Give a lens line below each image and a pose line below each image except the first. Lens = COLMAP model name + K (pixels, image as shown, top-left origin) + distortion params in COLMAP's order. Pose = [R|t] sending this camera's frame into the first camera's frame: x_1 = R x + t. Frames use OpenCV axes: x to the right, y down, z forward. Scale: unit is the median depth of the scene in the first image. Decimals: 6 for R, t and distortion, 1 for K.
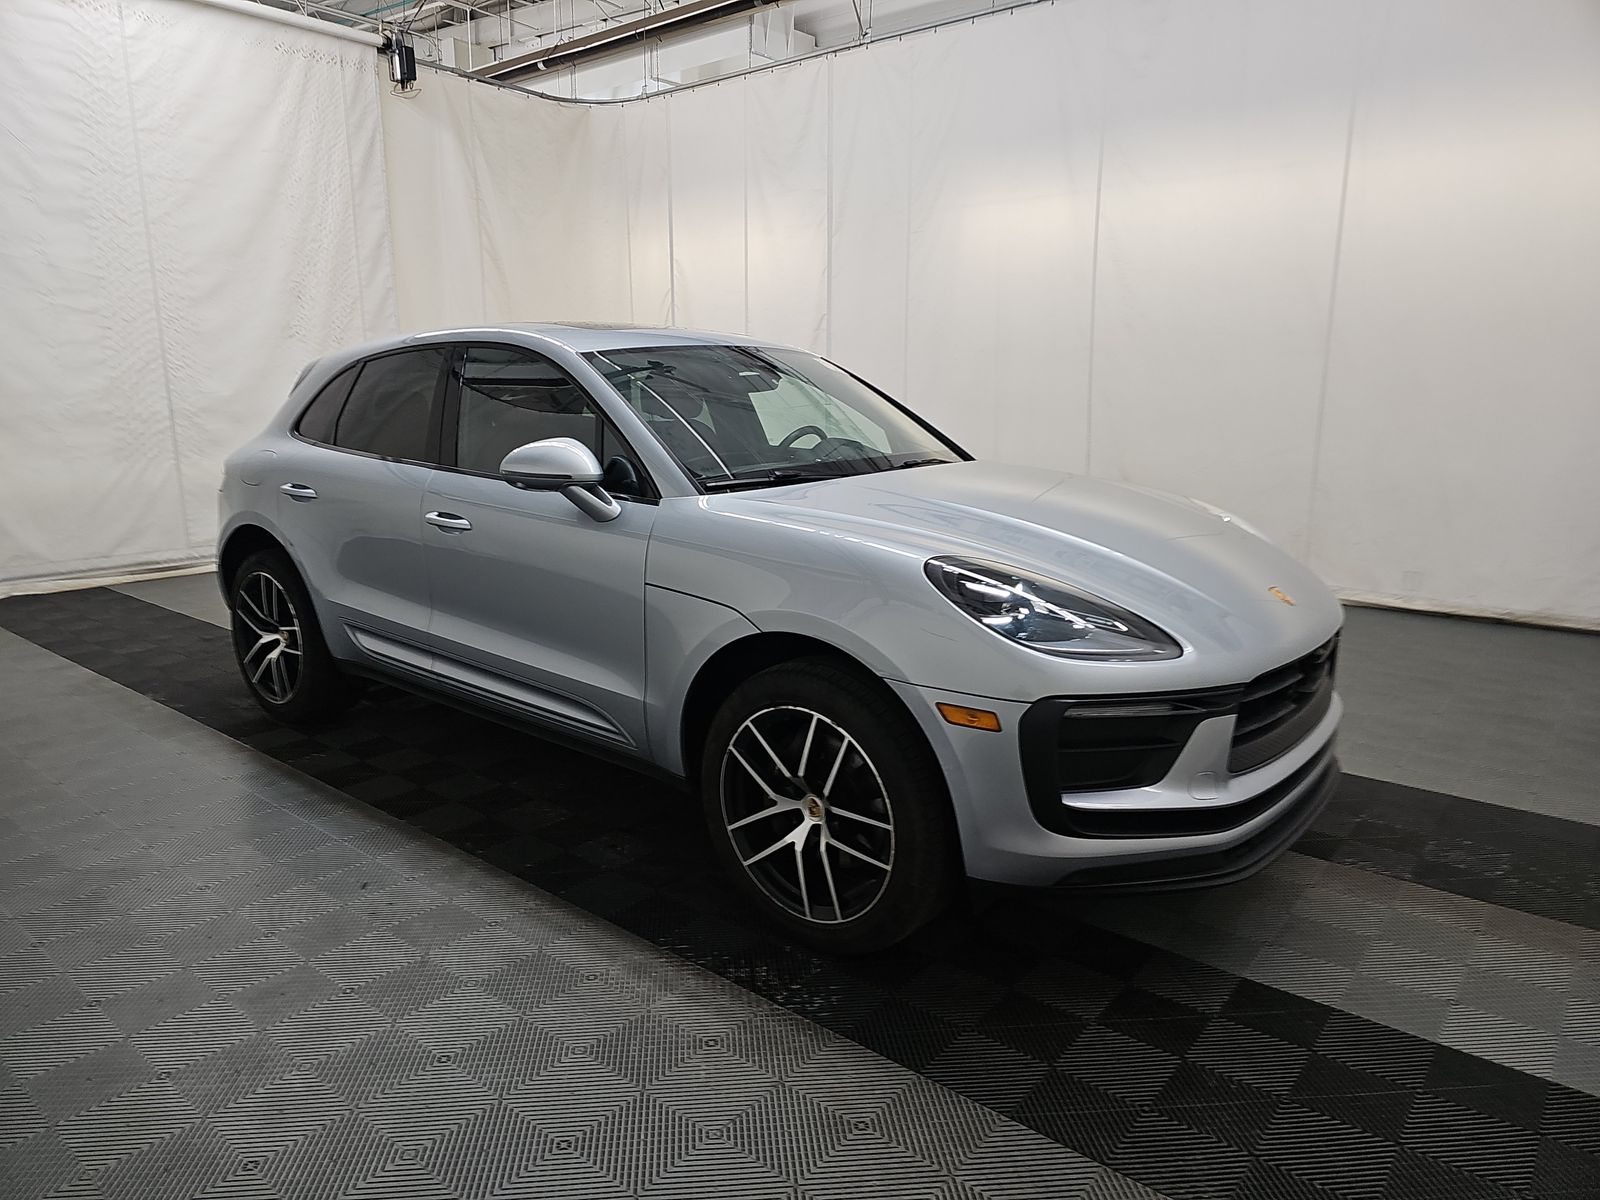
lens RADIAL K [[1057.8, 0, 789.4], [0, 1057.8, 584.9], [0, 0, 1]] dist [0.085111, -0.065277]
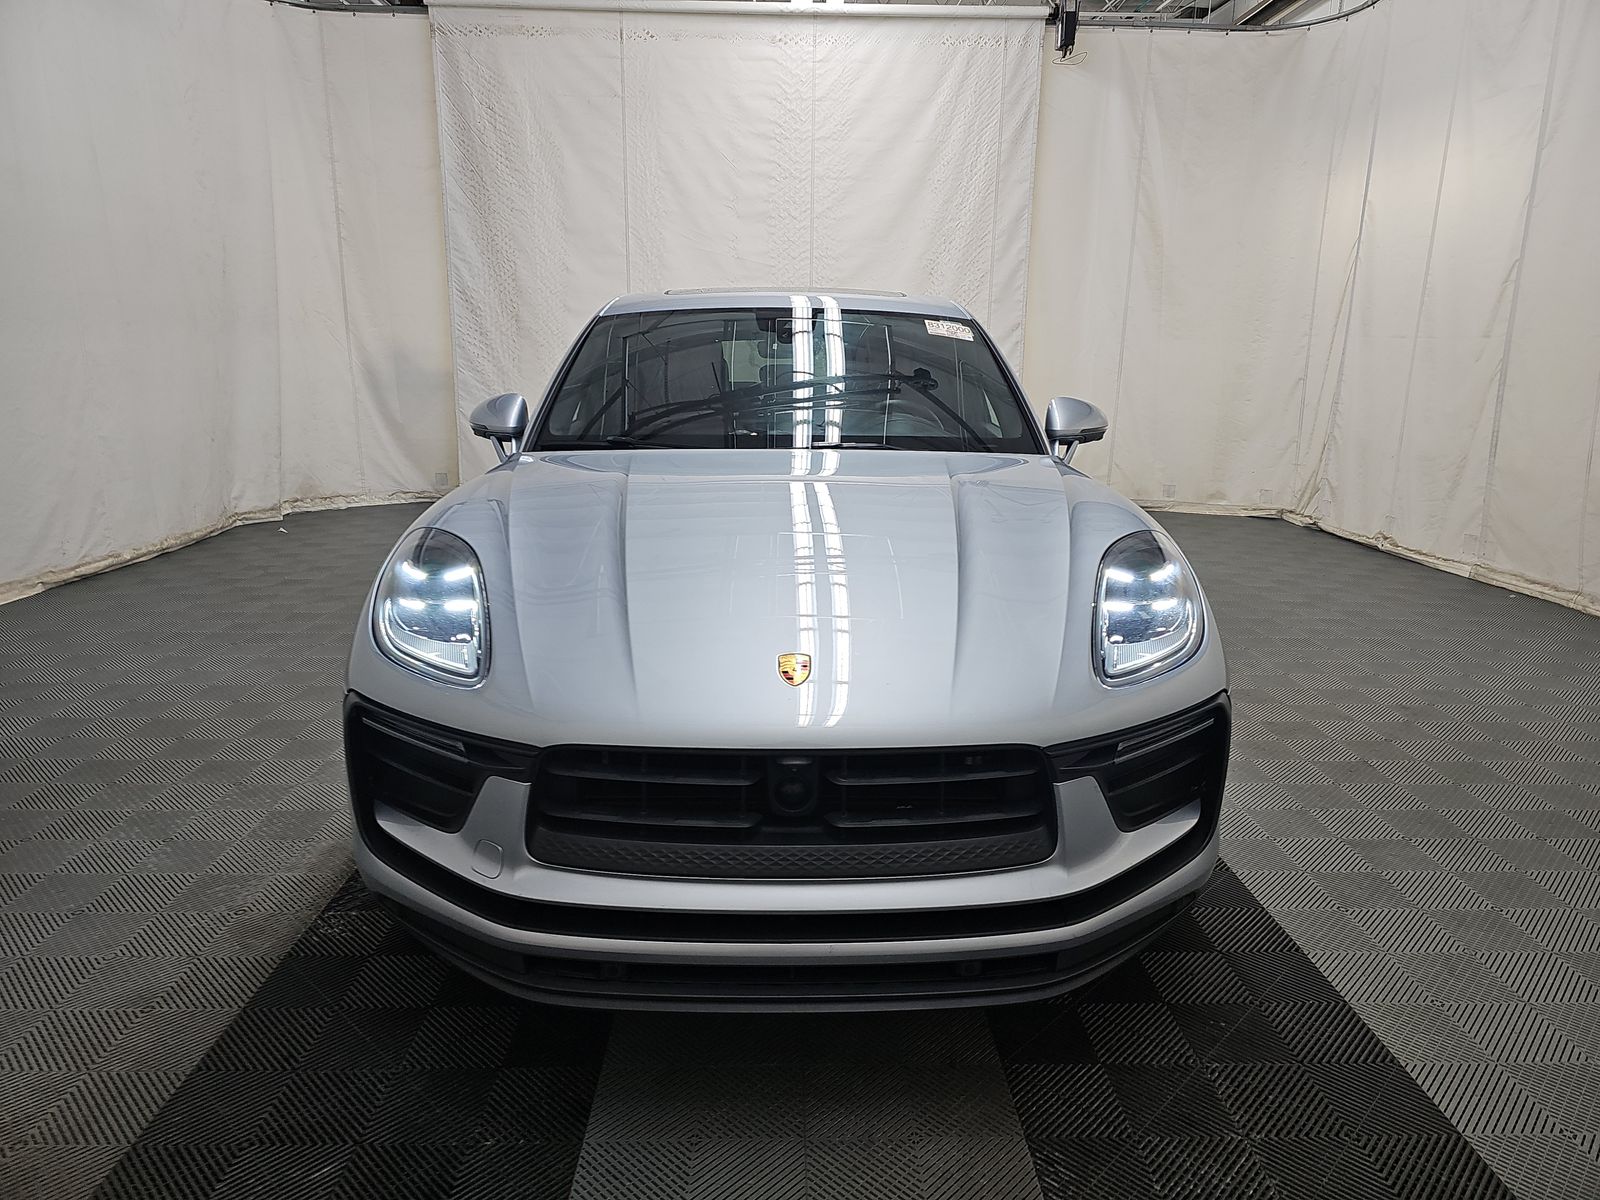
lens RADIAL K [[1073.3, 0, 832.5], [0, 1073.3, 607.7], [0, 0, 1]] dist [0.043937, -0.047794]
pose [[0.648248, 0.184748, -0.738677, 0.358718], [-0.158896, 0.981582, 0.106056, -0.035554], [0.744666, 0.048623, 0.665664, 0.219624]]
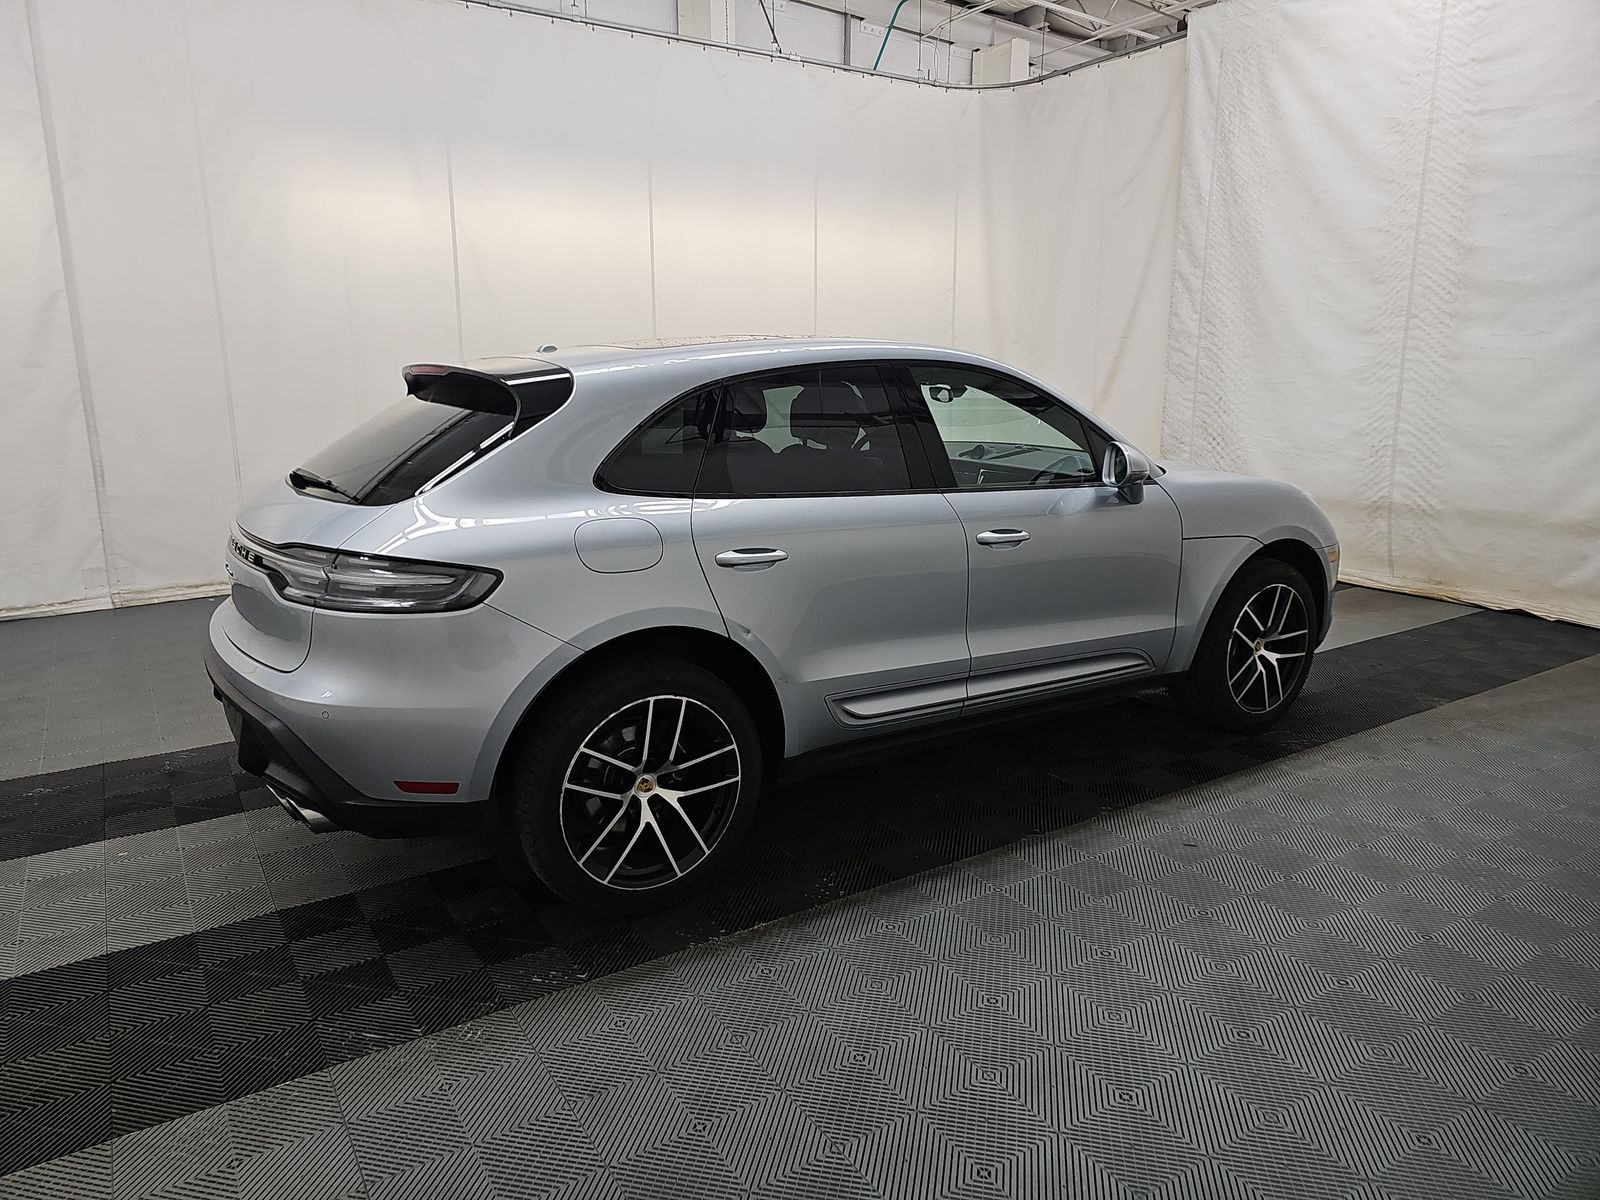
lens RADIAL K [[1024.5, 0, 802.6], [0, 1024.5, 558.6], [0, 0, 1]] dist [0.033604, -0.039933]
pose [[0.322781, -0.182987, 0.928616, -0.625037], [0.183877, 0.974563, 0.128126, -0.096843], [-0.928440, 0.129394, 0.348217, 0.405891]]
